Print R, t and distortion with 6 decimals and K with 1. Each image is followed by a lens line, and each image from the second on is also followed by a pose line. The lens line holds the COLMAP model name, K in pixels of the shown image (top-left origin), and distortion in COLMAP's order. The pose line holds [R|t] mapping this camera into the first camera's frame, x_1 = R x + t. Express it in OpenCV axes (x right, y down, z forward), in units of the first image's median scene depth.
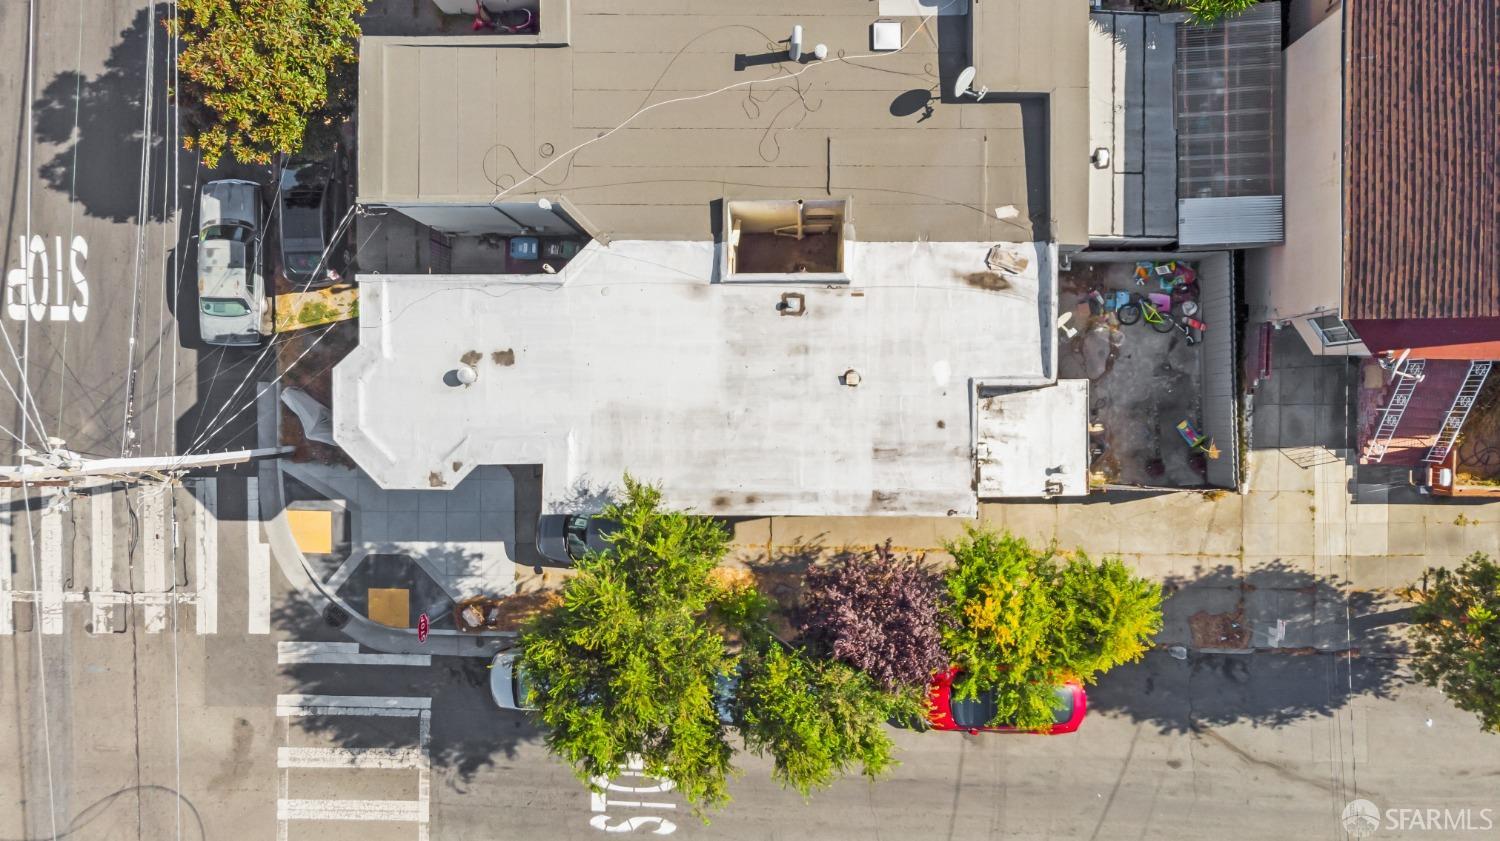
lens RADIAL K [[1107.6, 0, 750.0], [0, 1107.6, 420.5], [0, 0, 1]] dist [0.000783, 0.090682]
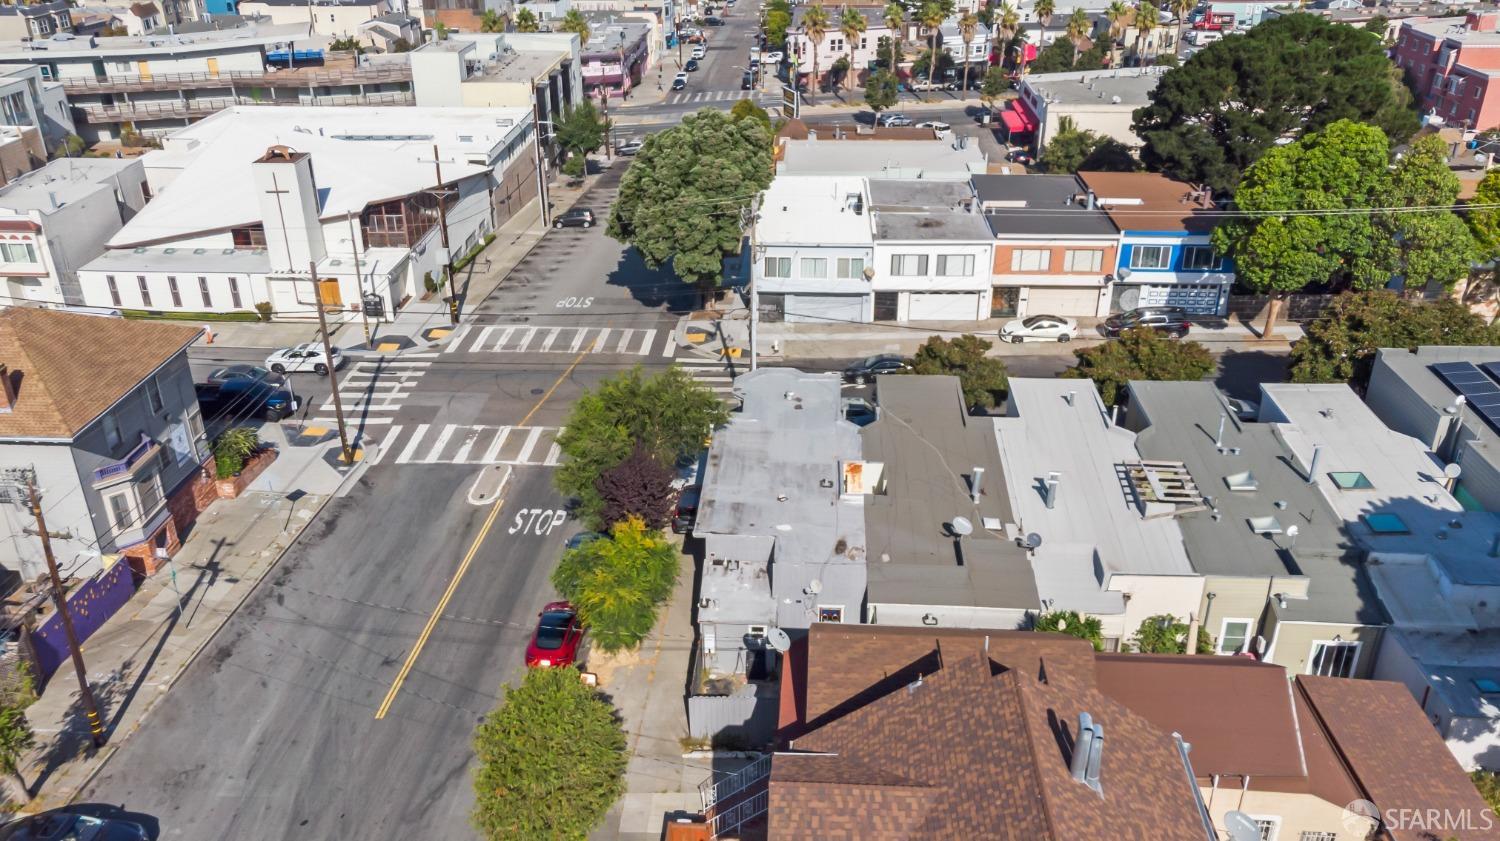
lens RADIAL K [[1185.2, 0, 730.9], [0, 1185.2, 428.8], [0, 0, 1]] dist [0.003768, 0.001785]
pose [[-0.058411, 0.511319, -0.857404, 1.274402], [-0.998281, -0.025719, 0.052671, -0.052272], [0.004880, 0.859006, 0.511942, -0.015466]]
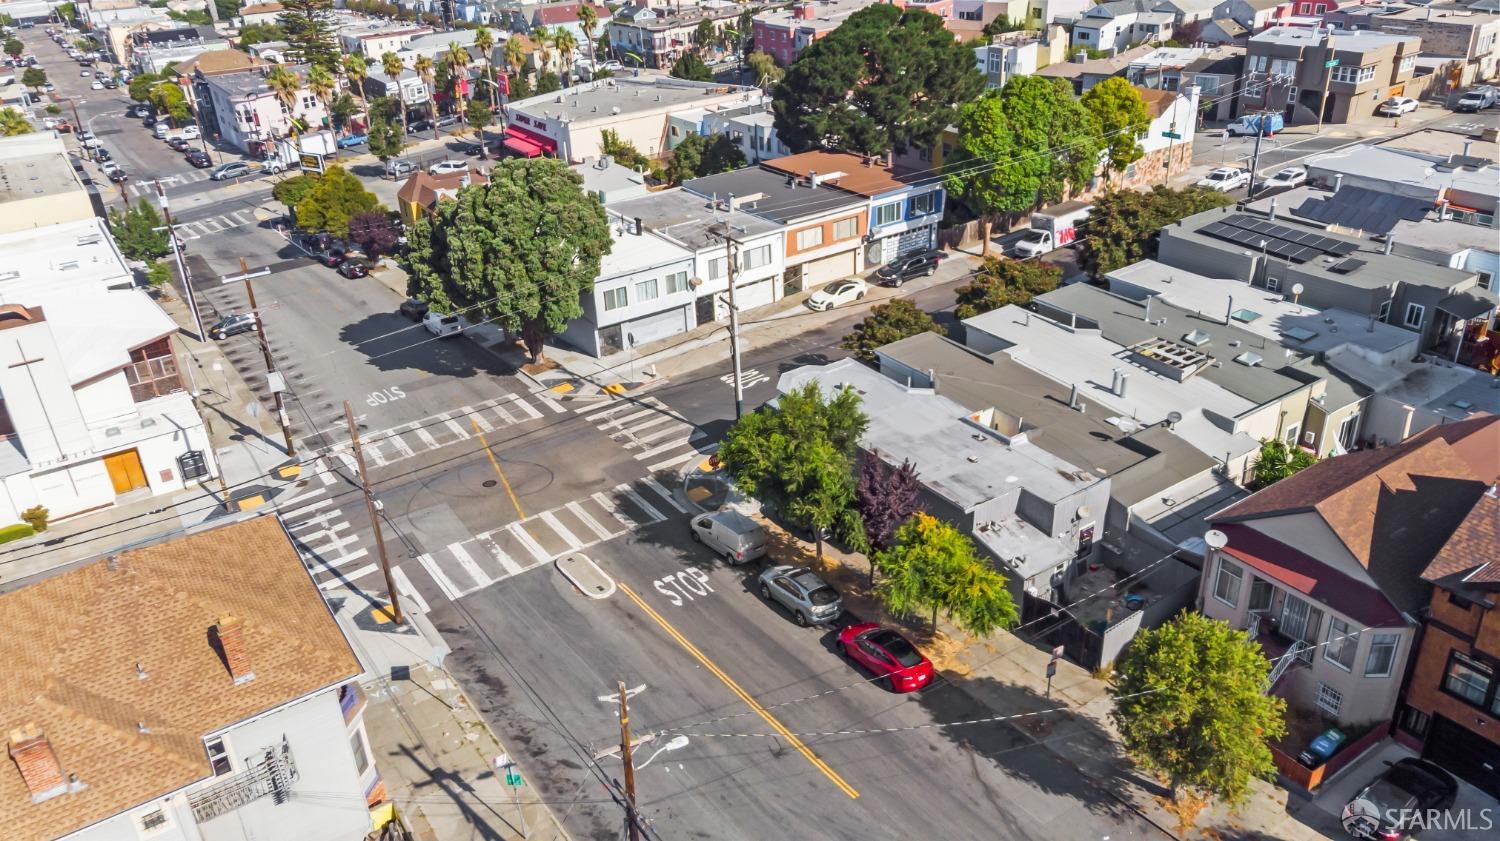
lens RADIAL K [[1107.6, 0, 750.0], [0, 1107.6, 420.5], [0, 0, 1]] dist [0.000783, 0.090682]
pose [[0.558038, 0.411888, -0.720376, 0.953317], [-0.829795, 0.283025, -0.480974, 0.920499], [0.005777, 0.866167, 0.499721, 0.007900]]
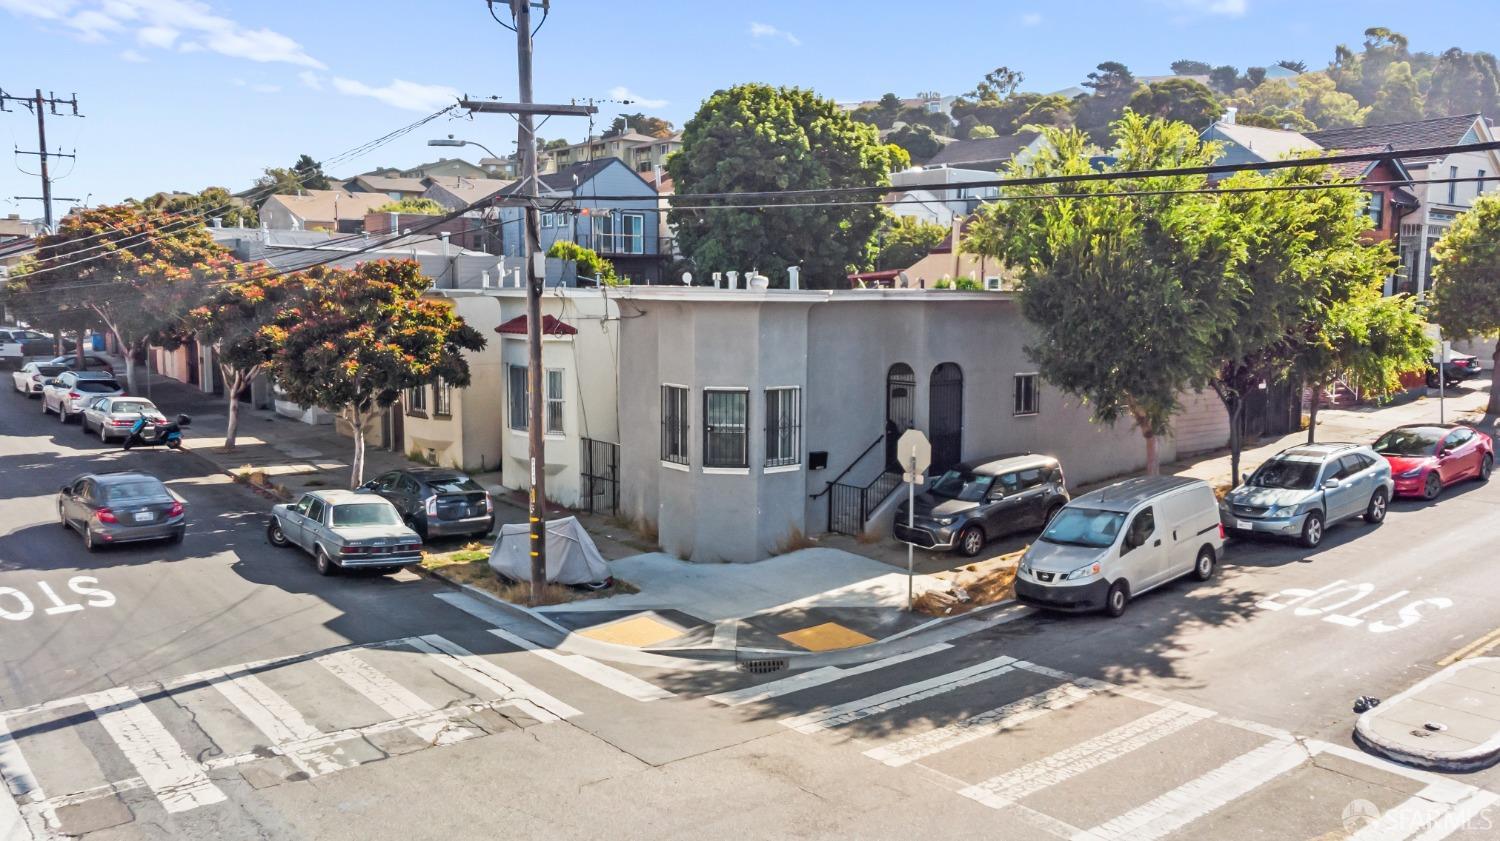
lens RADIAL K [[1185.2, 0, 730.9], [0, 1185.2, 428.8], [0, 0, 1]] dist [0.003768, 0.001785]
pose [[0.784534, -0.006043, 0.620056, -0.733254], [0.617437, 0.099930, -0.780247, 0.595023], [-0.057247, 0.994976, 0.082130, 0.846196]]
